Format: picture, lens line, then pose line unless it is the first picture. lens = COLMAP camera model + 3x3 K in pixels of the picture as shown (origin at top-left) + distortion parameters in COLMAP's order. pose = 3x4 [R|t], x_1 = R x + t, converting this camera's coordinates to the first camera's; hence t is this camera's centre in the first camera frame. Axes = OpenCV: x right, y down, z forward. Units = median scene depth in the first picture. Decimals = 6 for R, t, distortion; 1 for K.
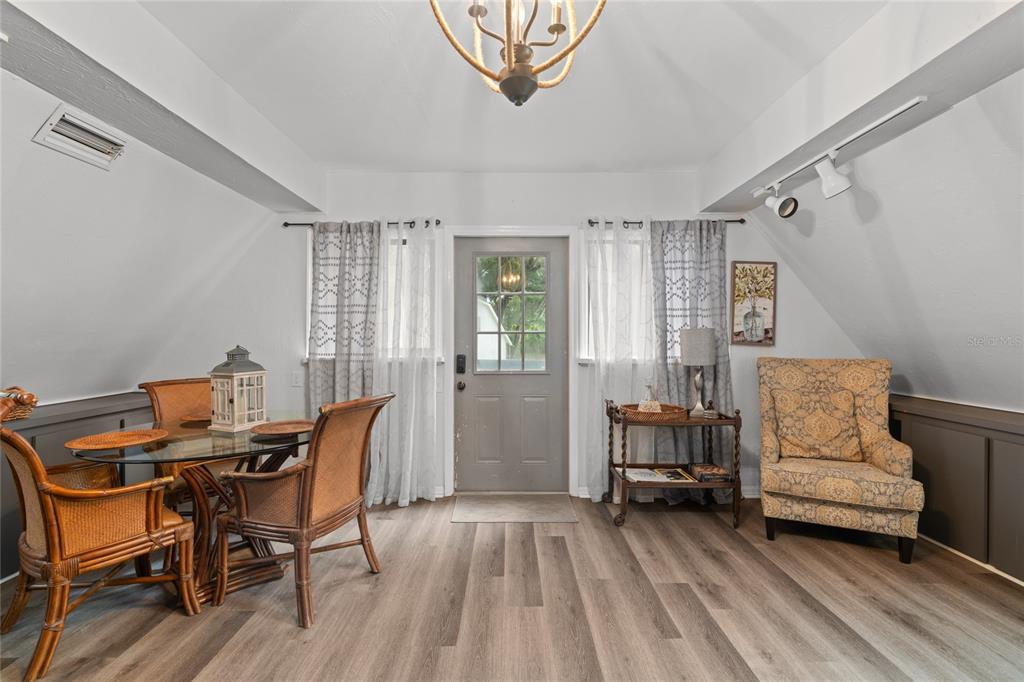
lens RADIAL K [[460.7, 0, 512.4], [0, 460.7, 334.2], [0, 0, 1]] dist [-0.008439, 0.004005]
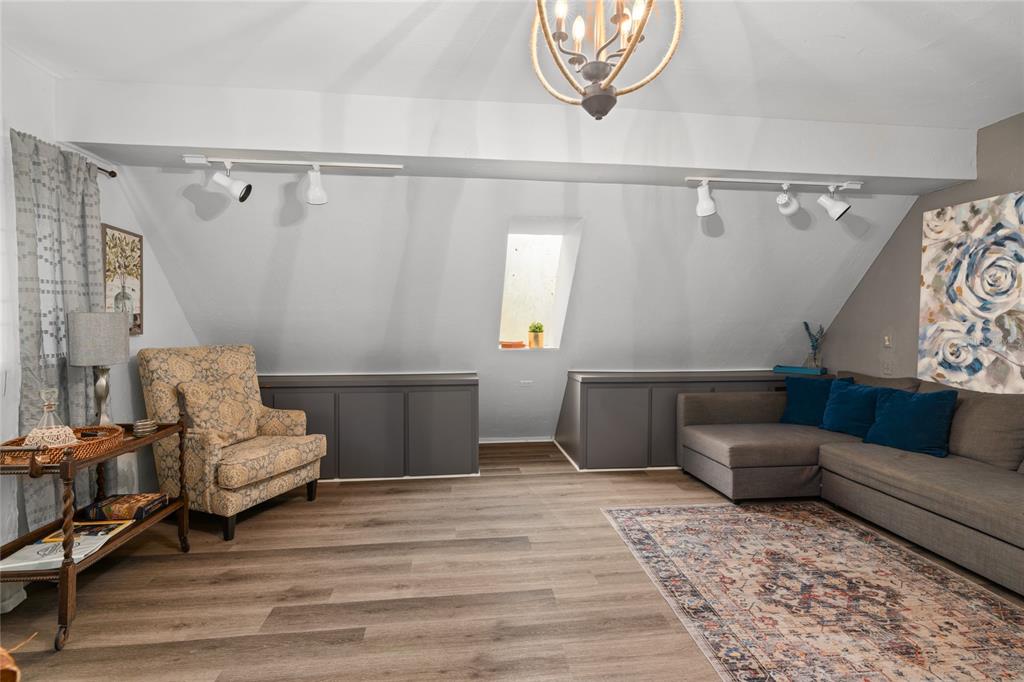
lens RADIAL K [[460.7, 0, 504.7], [0, 460.7, 328.9], [0, 0, 1]] dist [-0.008439, 0.004005]
pose [[-0.099420, -0.009304, 0.995002, -0.355587], [-0.010318, 0.999912, 0.008319, 0.001006], [-0.994992, -0.009439, -0.099507, 0.444161]]
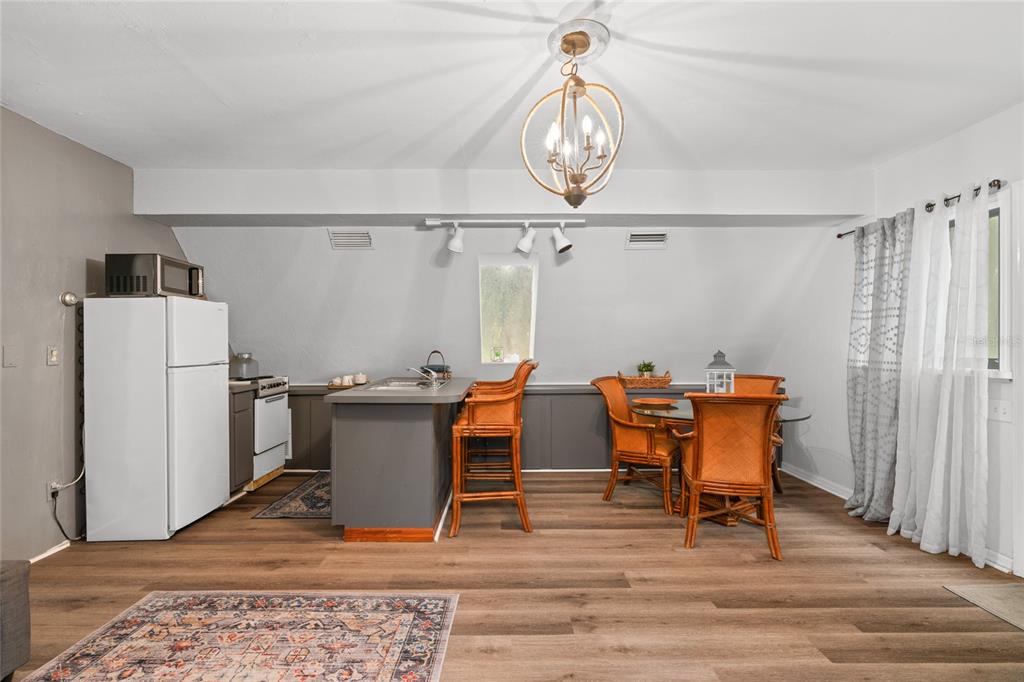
lens RADIAL K [[460.7, 0, 507.8], [0, 460.7, 335.1], [0, 0, 1]] dist [-0.008439, 0.004005]
pose [[0.019930, -0.021061, -0.999580, 0.558963], [0.009014, 0.999741, -0.020885, 0.001486], [0.999761, -0.008594, 0.020115, 0.239388]]
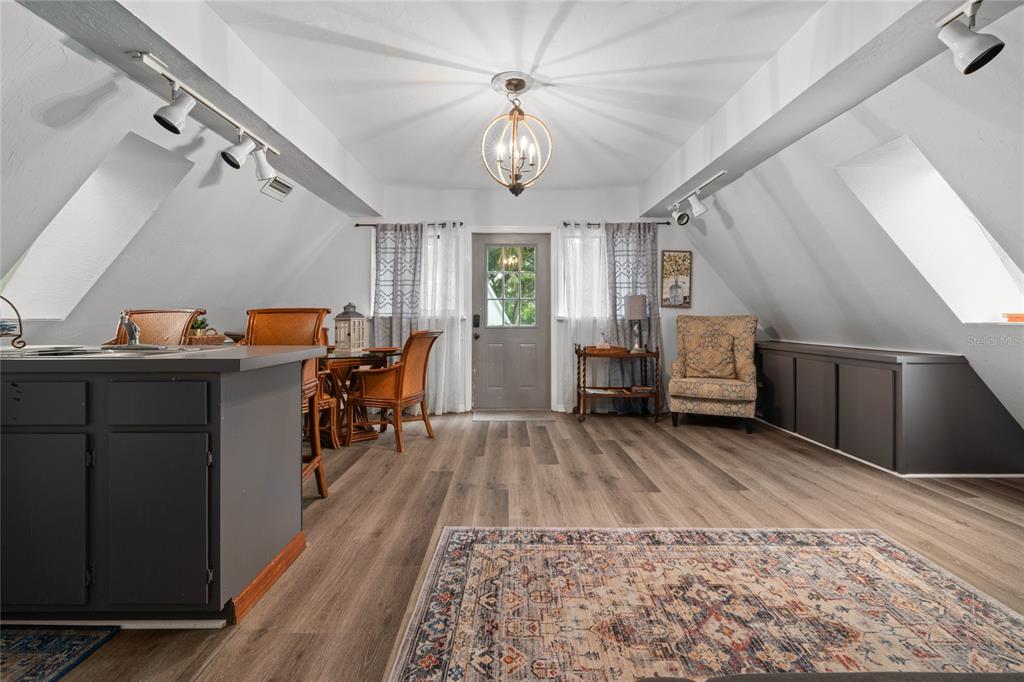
lens RADIAL K [[460.7, 0, 516.2], [0, 460.7, 307.9], [0, 0, 1]] dist [-0.008439, 0.004005]
pose [[0.999908, -0.000643, 0.013520, -0.007473], [0.000822, 0.999911, -0.013285, 0.047105], [-0.013510, 0.013295, 0.999820, -0.491311]]
